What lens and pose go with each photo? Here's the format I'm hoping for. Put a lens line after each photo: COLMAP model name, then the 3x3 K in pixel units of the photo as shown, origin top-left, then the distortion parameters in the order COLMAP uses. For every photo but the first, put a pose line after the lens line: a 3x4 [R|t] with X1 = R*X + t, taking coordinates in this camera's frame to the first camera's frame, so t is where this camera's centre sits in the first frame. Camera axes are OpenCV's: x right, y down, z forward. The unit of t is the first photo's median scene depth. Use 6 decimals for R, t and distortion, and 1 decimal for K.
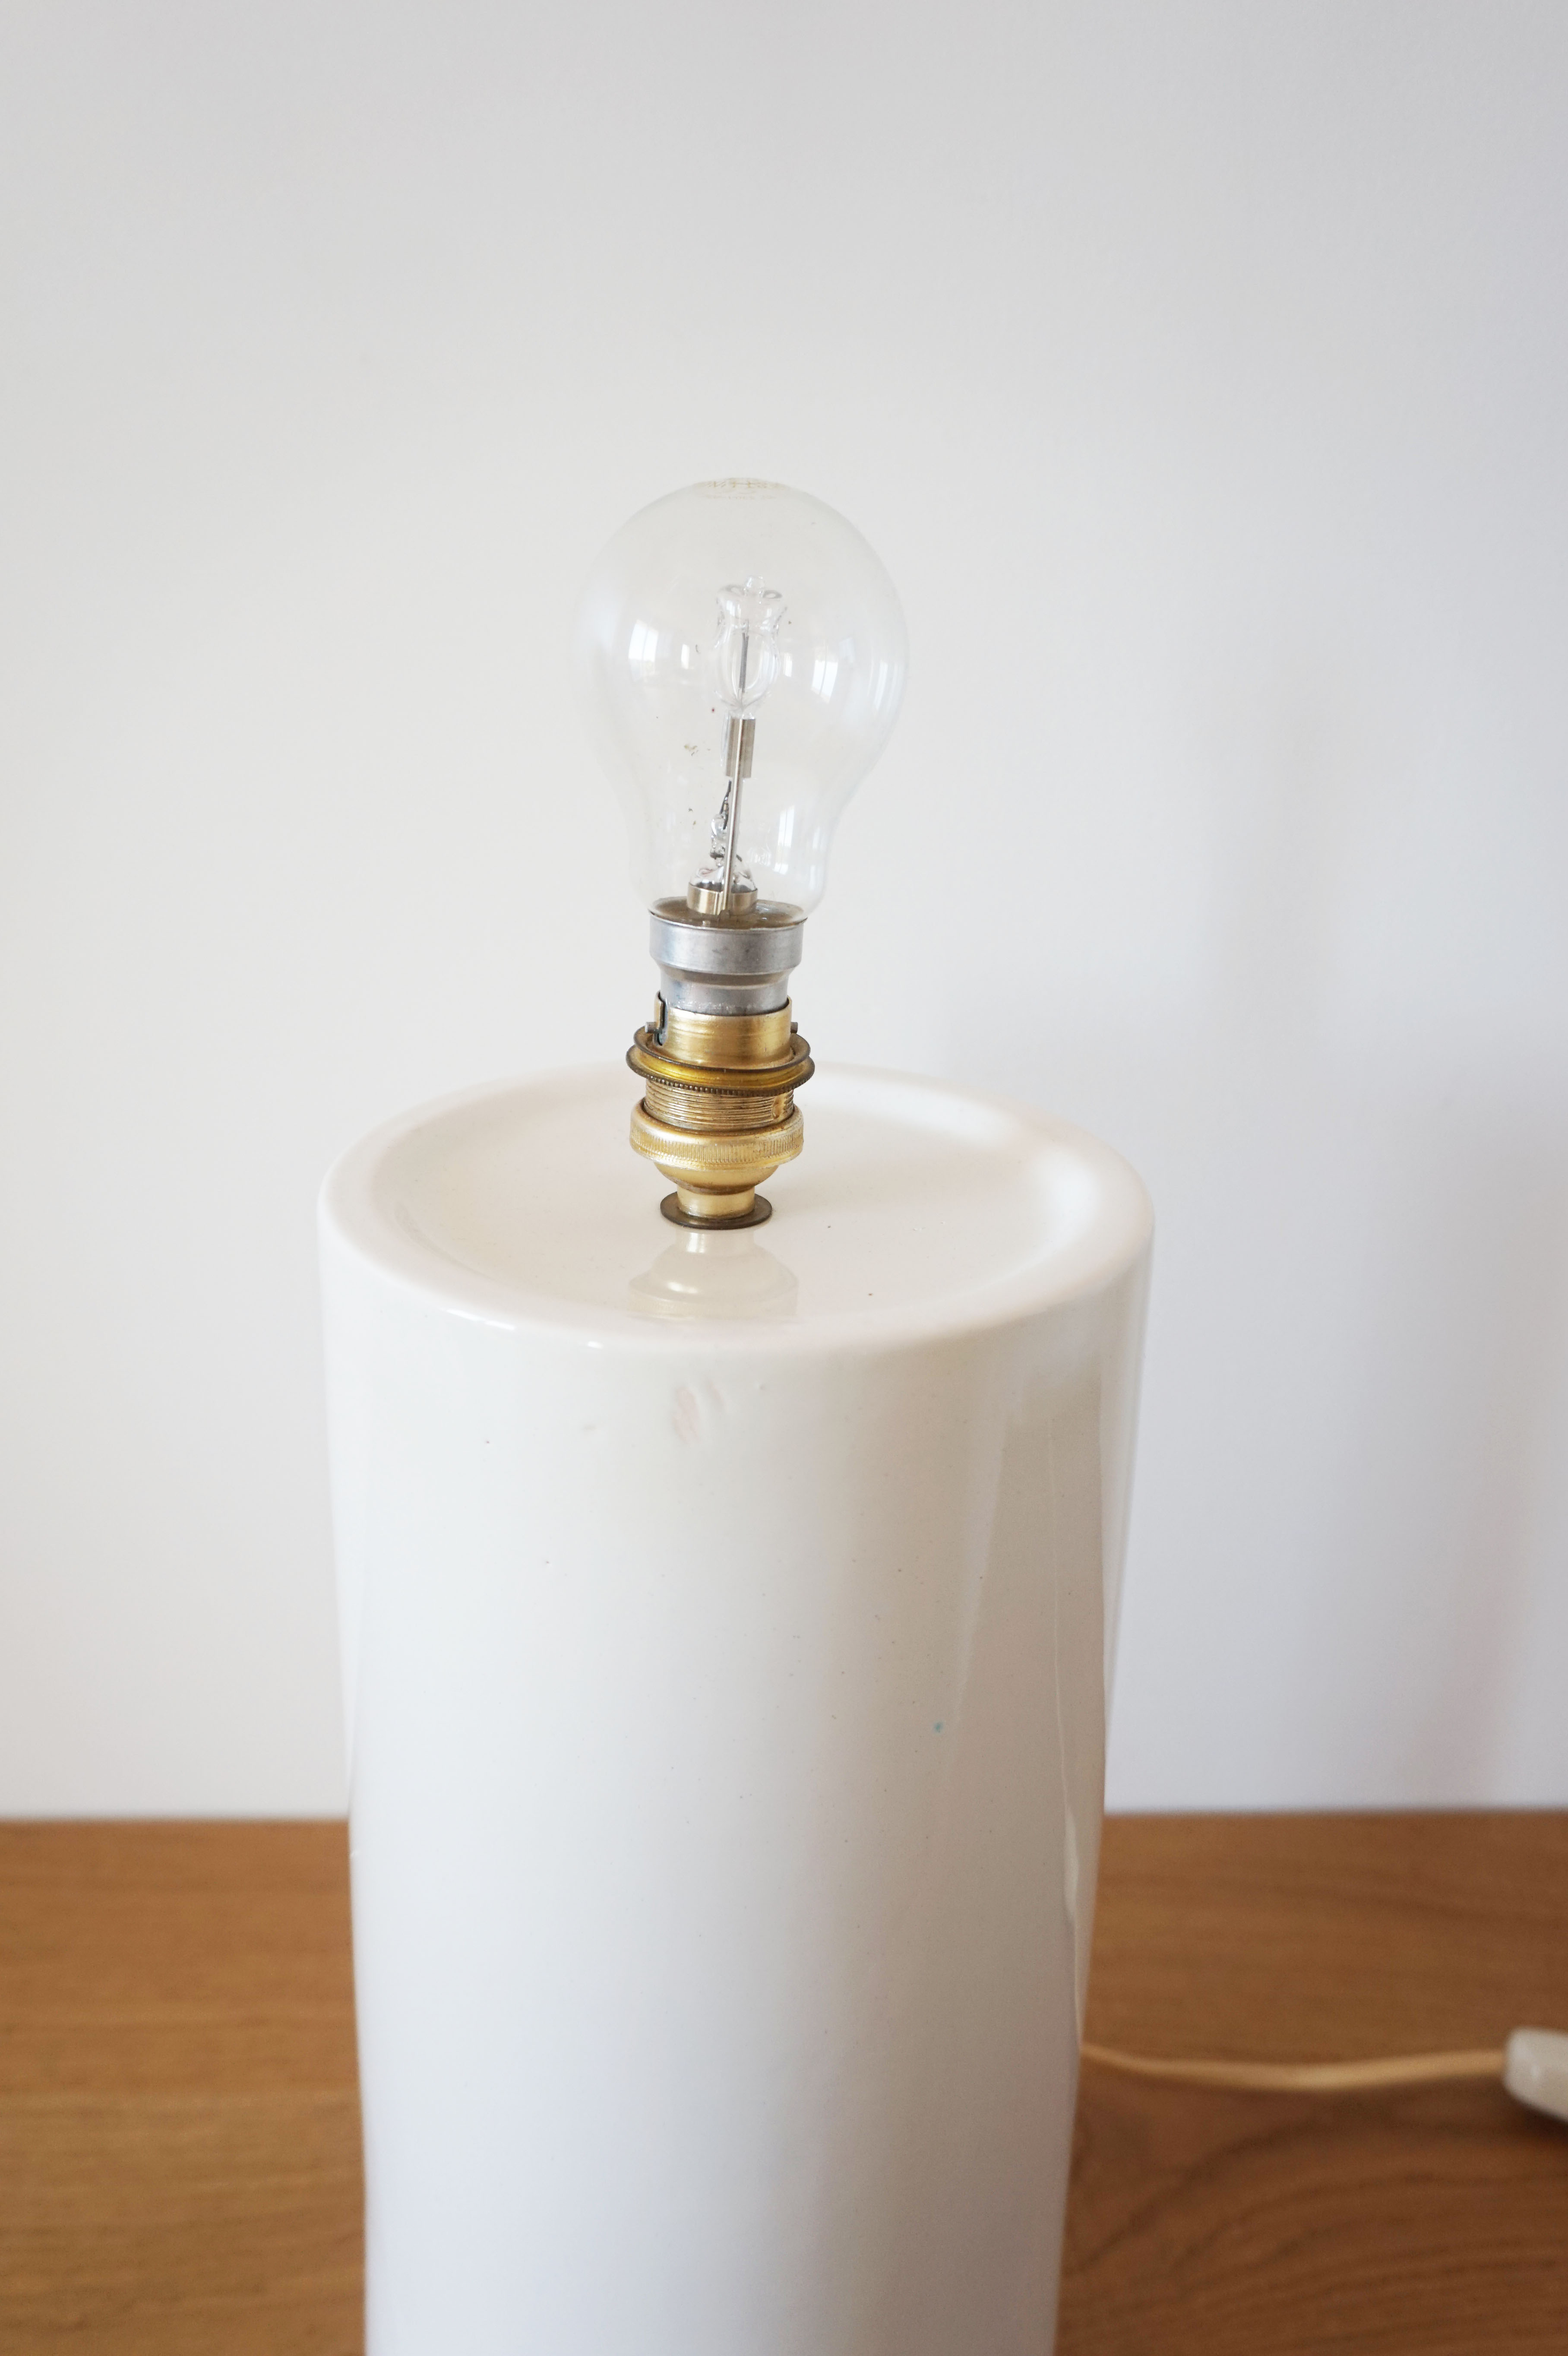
lens RADIAL K [[1942.4, 0, 784.0], [0, 1942.4, 1178.0], [0, 0, 1]] dist [-0.001378, 0.001607]
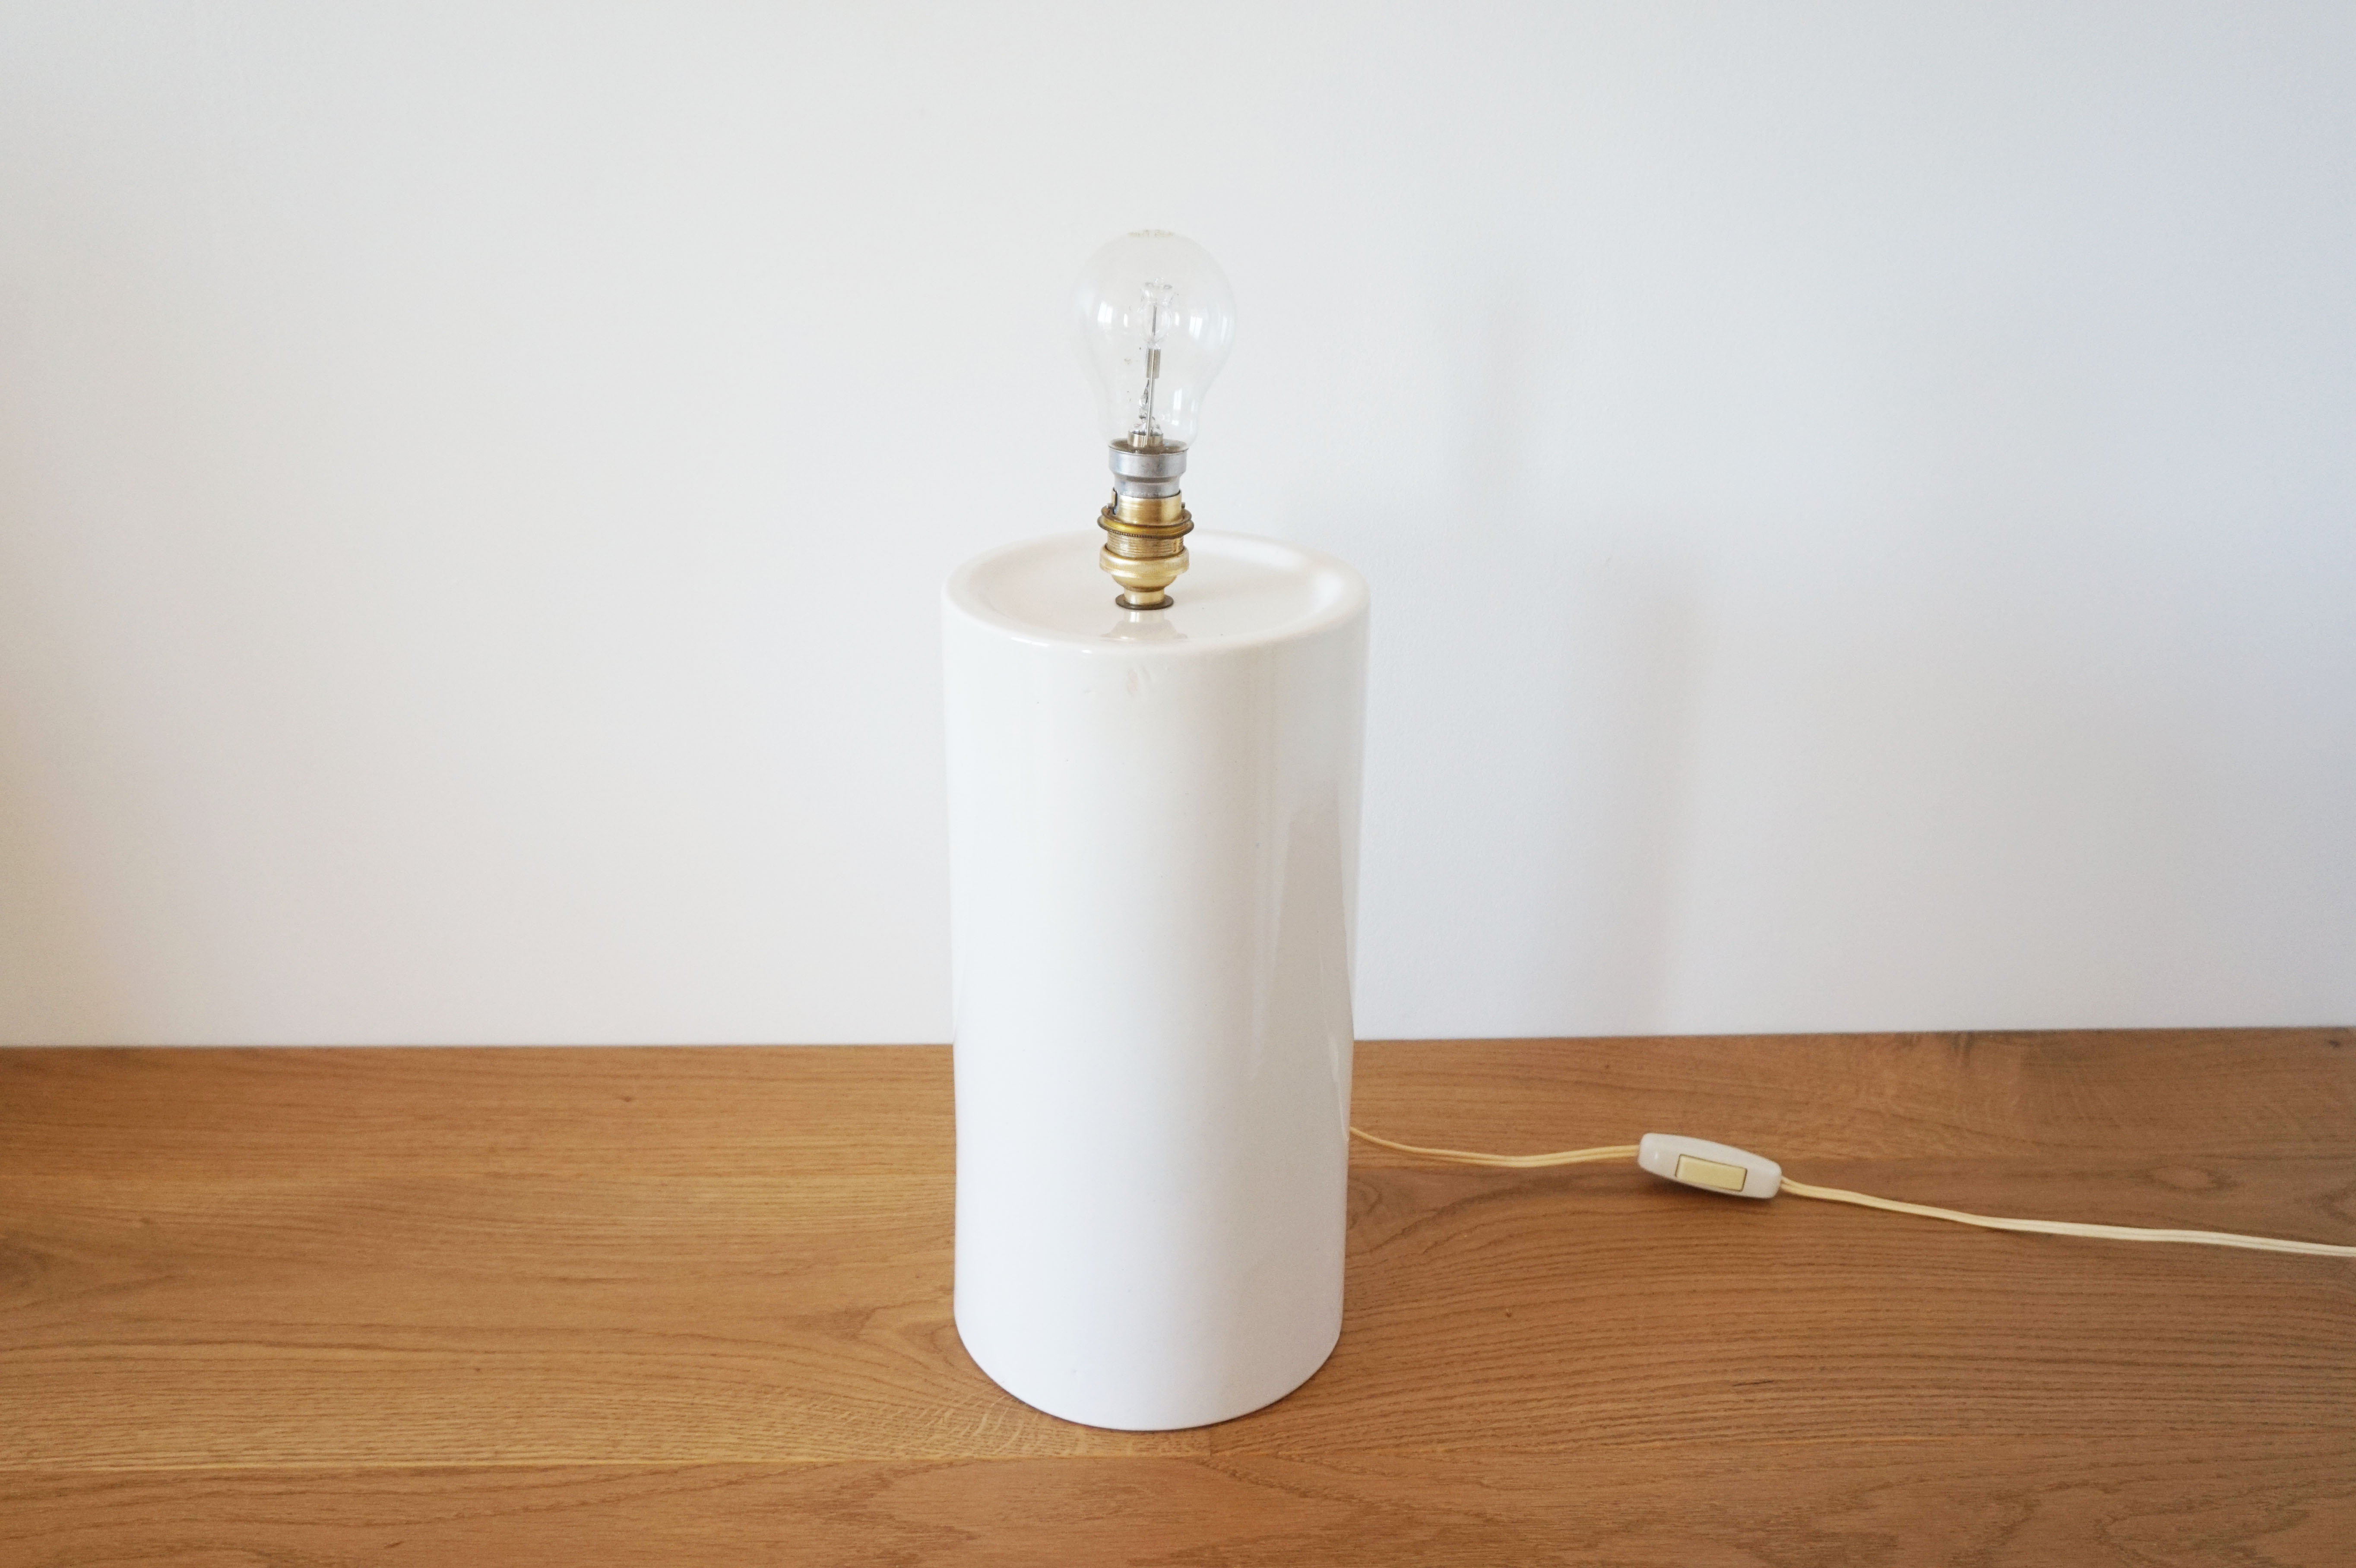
lens RADIAL K [[1942.4, 0, 1178.0], [0, 1942.4, 784.0], [0, 0, 1]] dist [-0.001378, 0.001607]
pose [[0.999821, -0.014638, -0.012028, 0.019629], [0.015151, 0.998928, 0.043732, 0.118770], [0.011375, -0.043906, 0.998971, -0.973066]]
